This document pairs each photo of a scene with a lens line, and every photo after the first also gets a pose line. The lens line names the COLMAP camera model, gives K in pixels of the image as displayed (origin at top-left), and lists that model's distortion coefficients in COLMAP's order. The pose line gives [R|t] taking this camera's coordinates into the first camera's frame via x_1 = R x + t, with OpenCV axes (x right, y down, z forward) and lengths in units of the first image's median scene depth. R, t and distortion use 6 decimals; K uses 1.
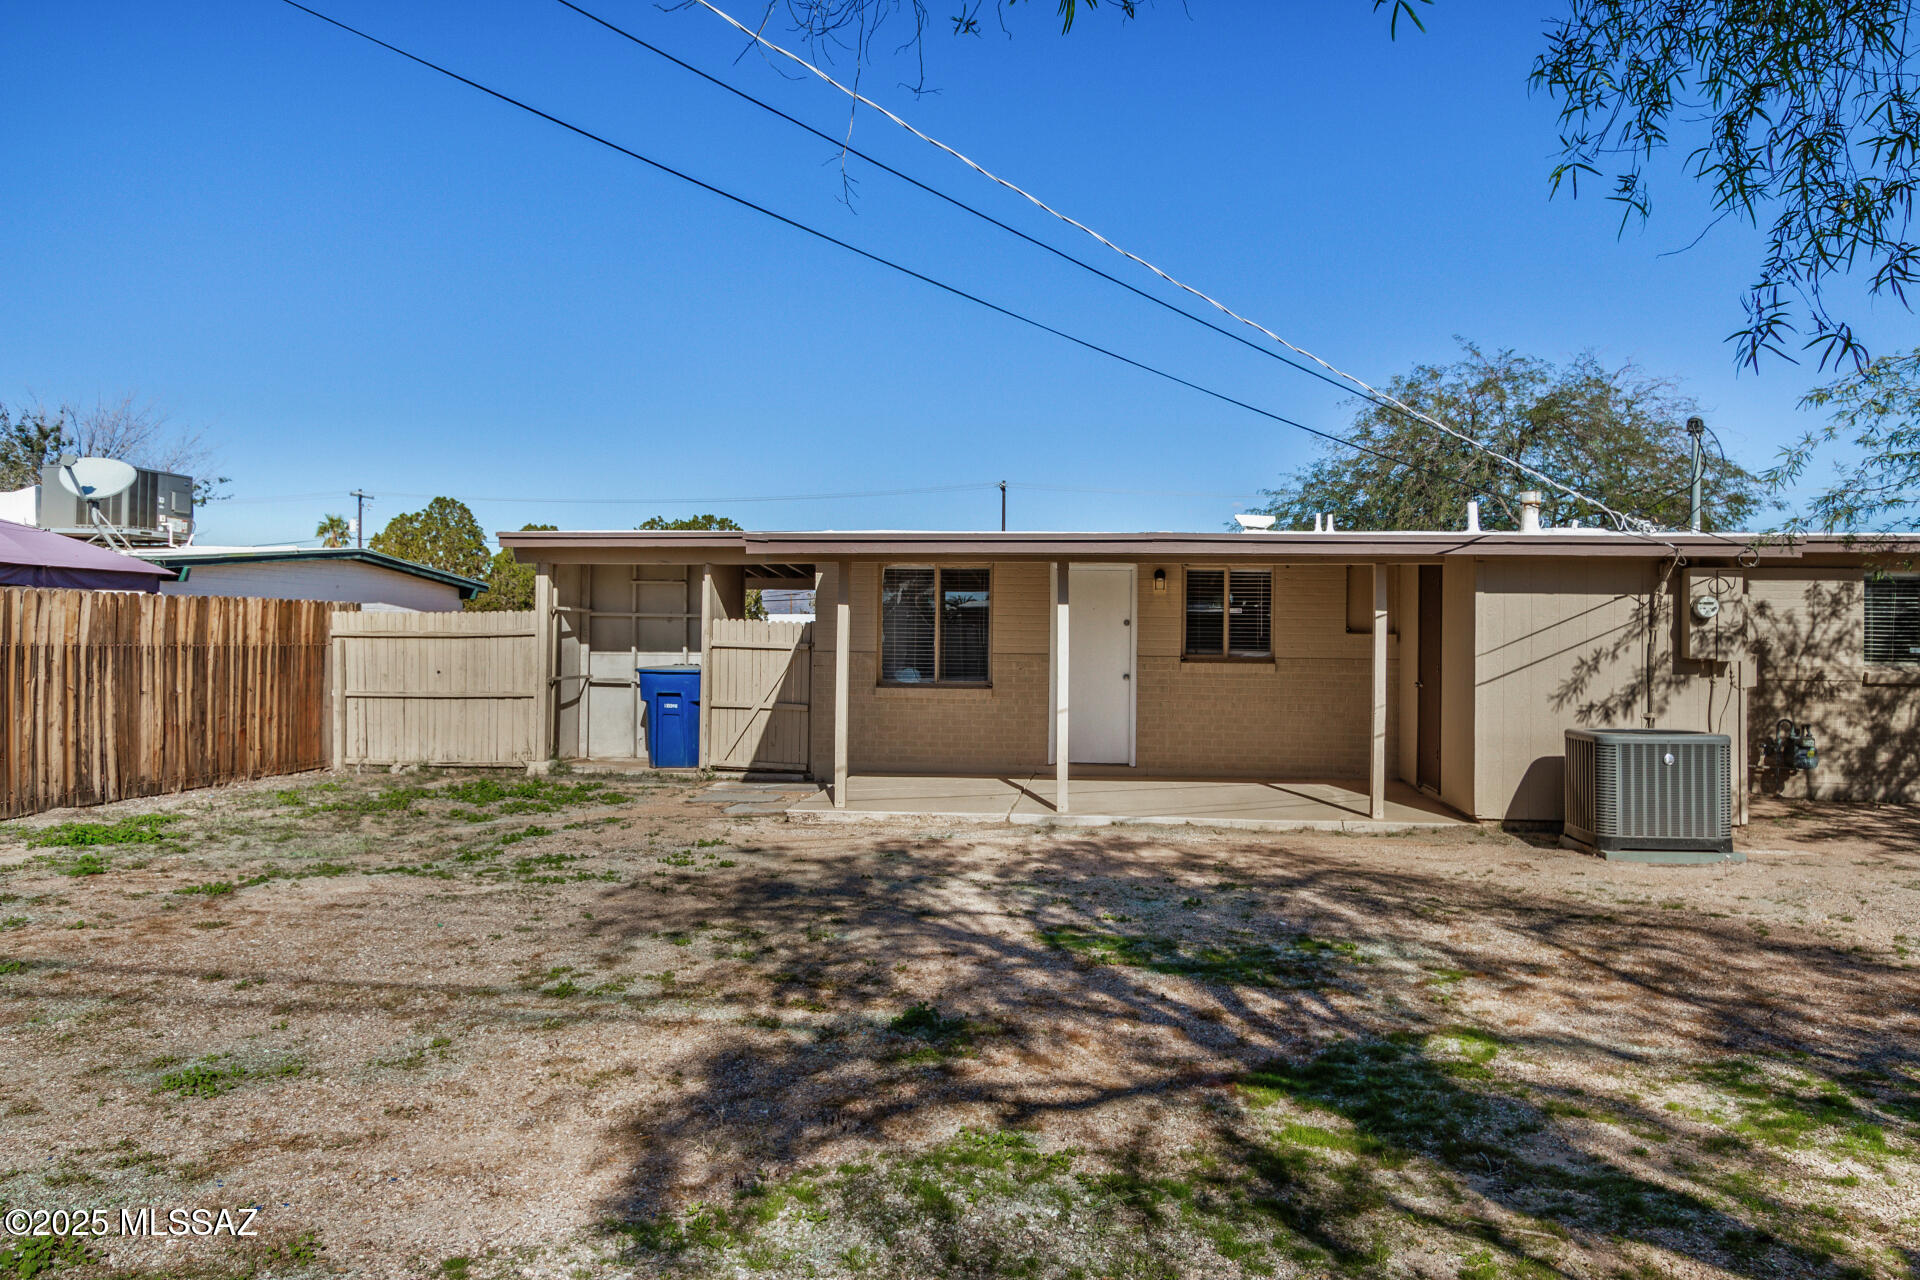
lens RADIAL K [[1382.3, 0, 960.0], [0, 1382.3, 640.0], [0, 0, 1]] dist [0.000242, 0.000422]
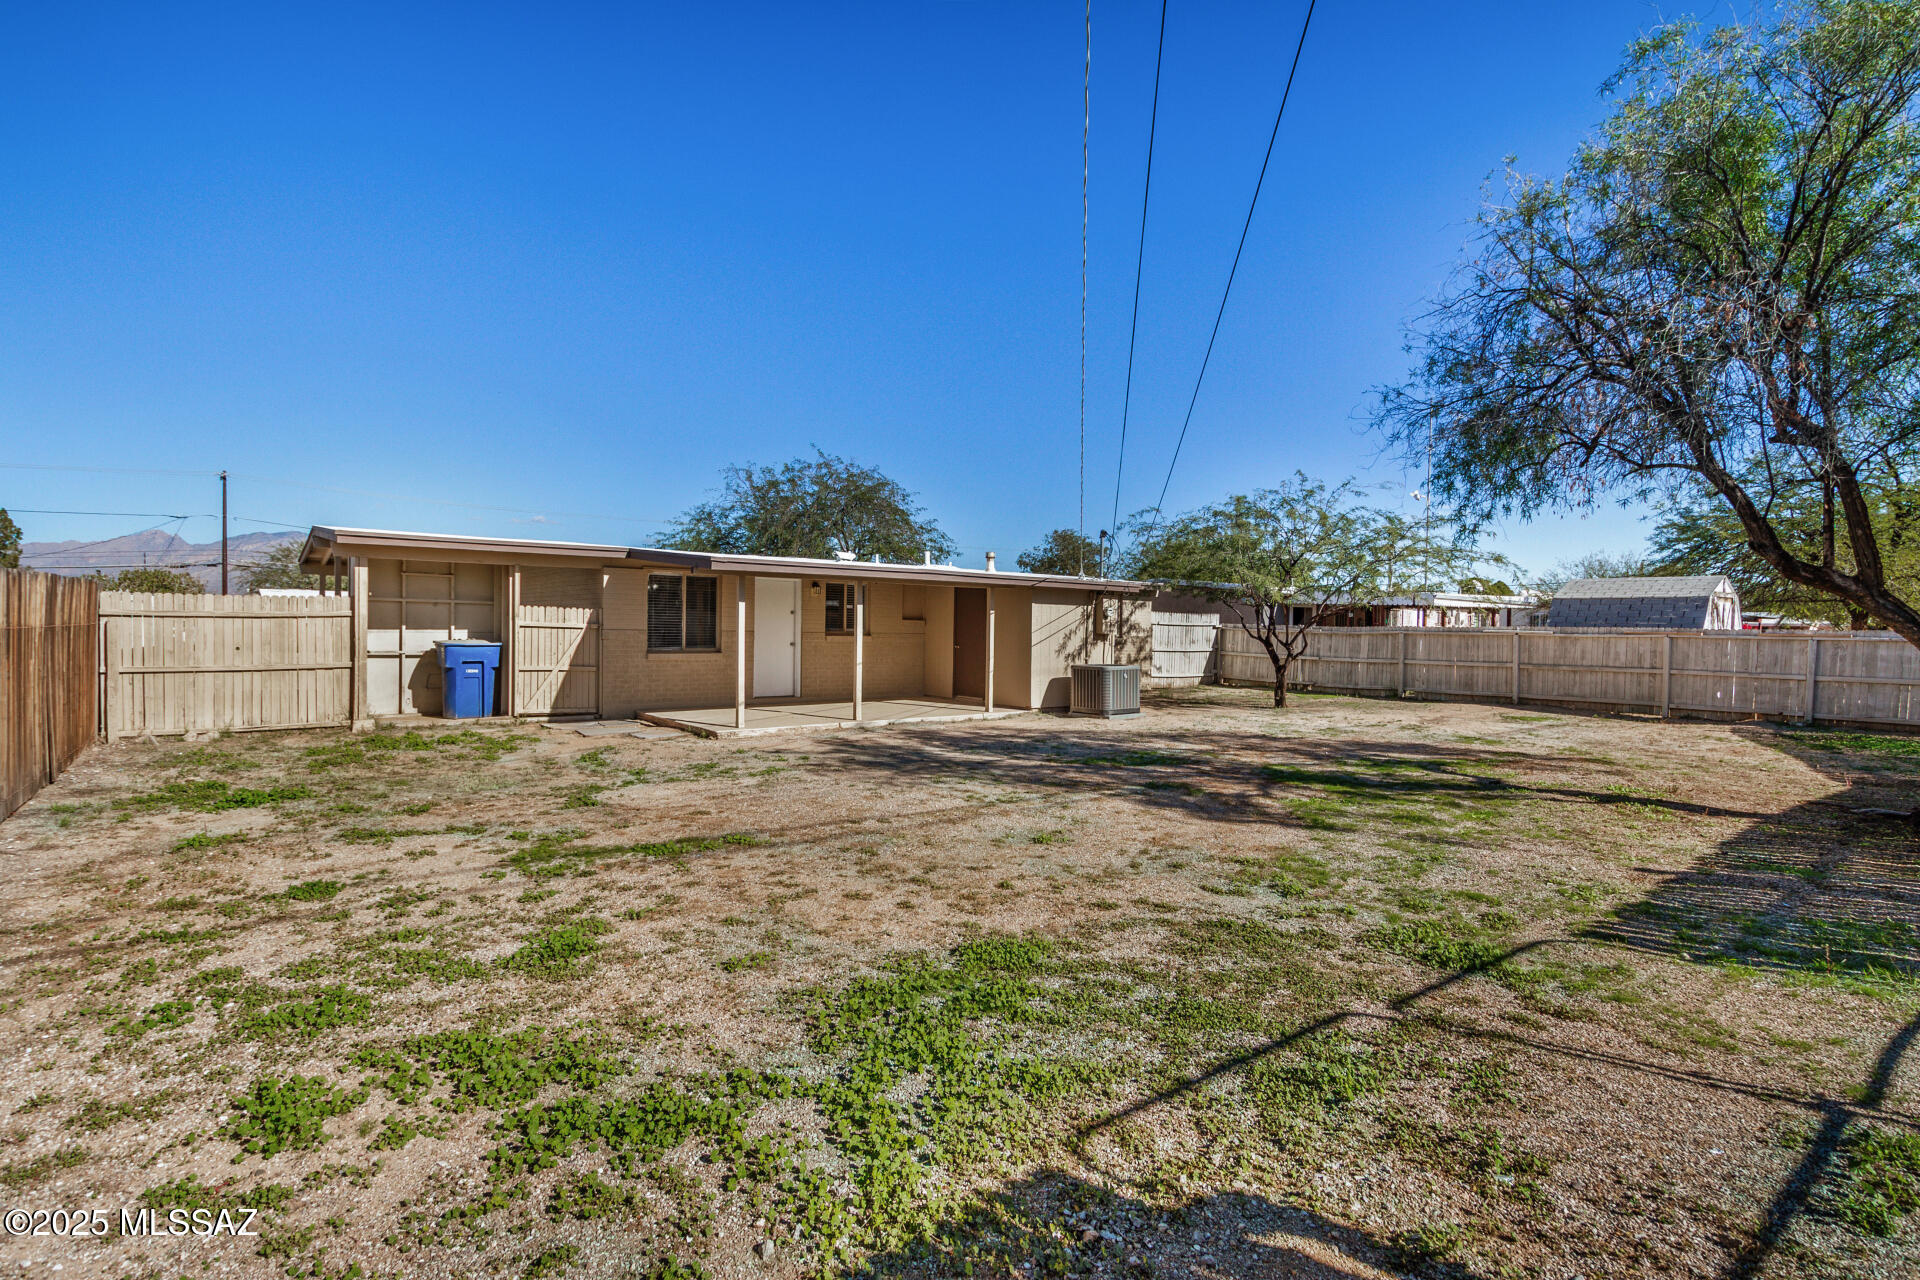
lens RADIAL K [[955.2, 0, 970.9], [0, 955.2, 640.3], [0, 0, 1]] dist [0.015307, -0.000937]
pose [[0.698824, -0.010922, 0.715210, -0.557511], [-0.009493, 0.999654, 0.024542, -0.009256], [-0.715231, -0.023940, 0.698478, 0.020103]]
